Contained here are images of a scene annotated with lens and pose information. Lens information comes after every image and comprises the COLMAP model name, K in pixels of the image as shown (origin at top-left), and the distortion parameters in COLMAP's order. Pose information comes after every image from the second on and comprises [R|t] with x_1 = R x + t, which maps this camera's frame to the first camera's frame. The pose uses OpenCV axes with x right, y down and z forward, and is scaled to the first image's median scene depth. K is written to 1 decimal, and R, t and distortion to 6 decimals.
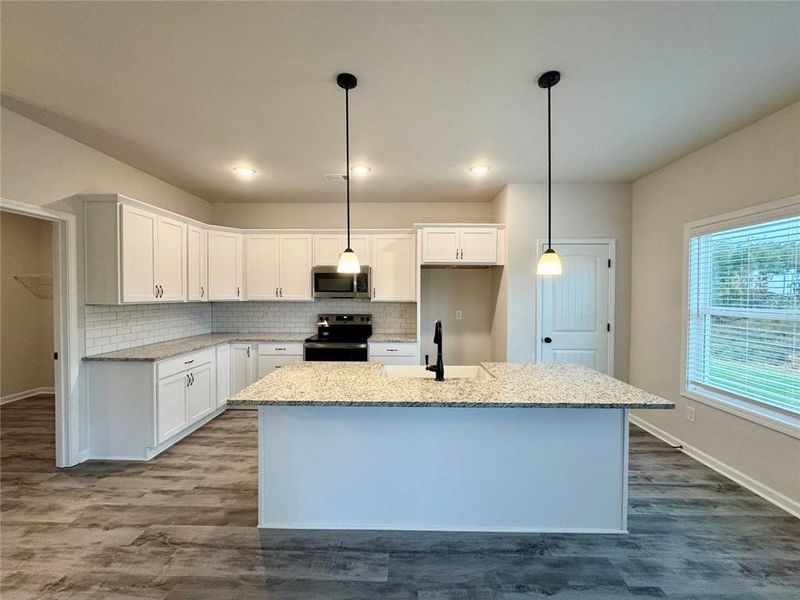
lens RADIAL K [[319.5, 0, 398.8], [0, 319.5, 300.1], [0, 0, 1]] dist [-0.004746, 0.001104]
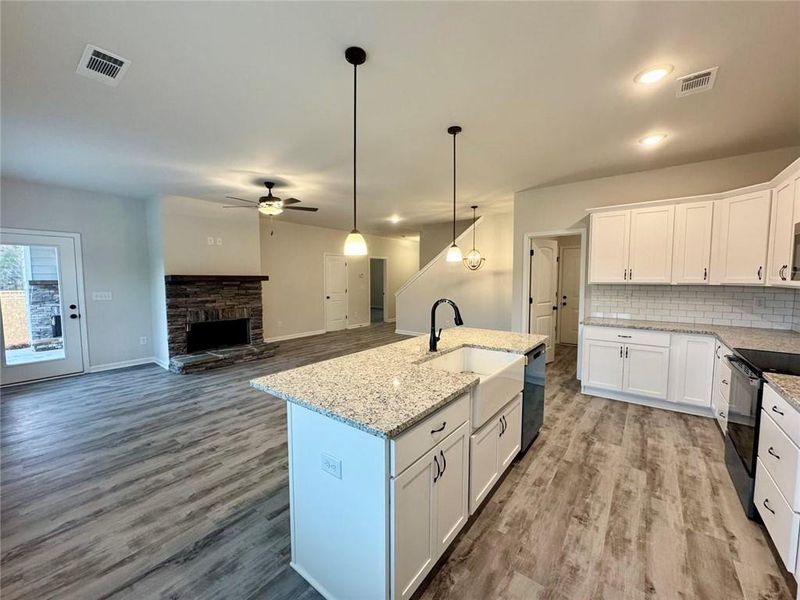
lens RADIAL K [[319.5, 0, 400.3], [0, 319.5, 300.3], [0, 0, 1]] dist [-0.004746, 0.001104]
pose [[-0.600953, 0.054842, -0.797401, 0.727537], [-0.016002, 0.996618, 0.080604, -0.012959], [0.799124, 0.061199, -0.598043, 1.044534]]
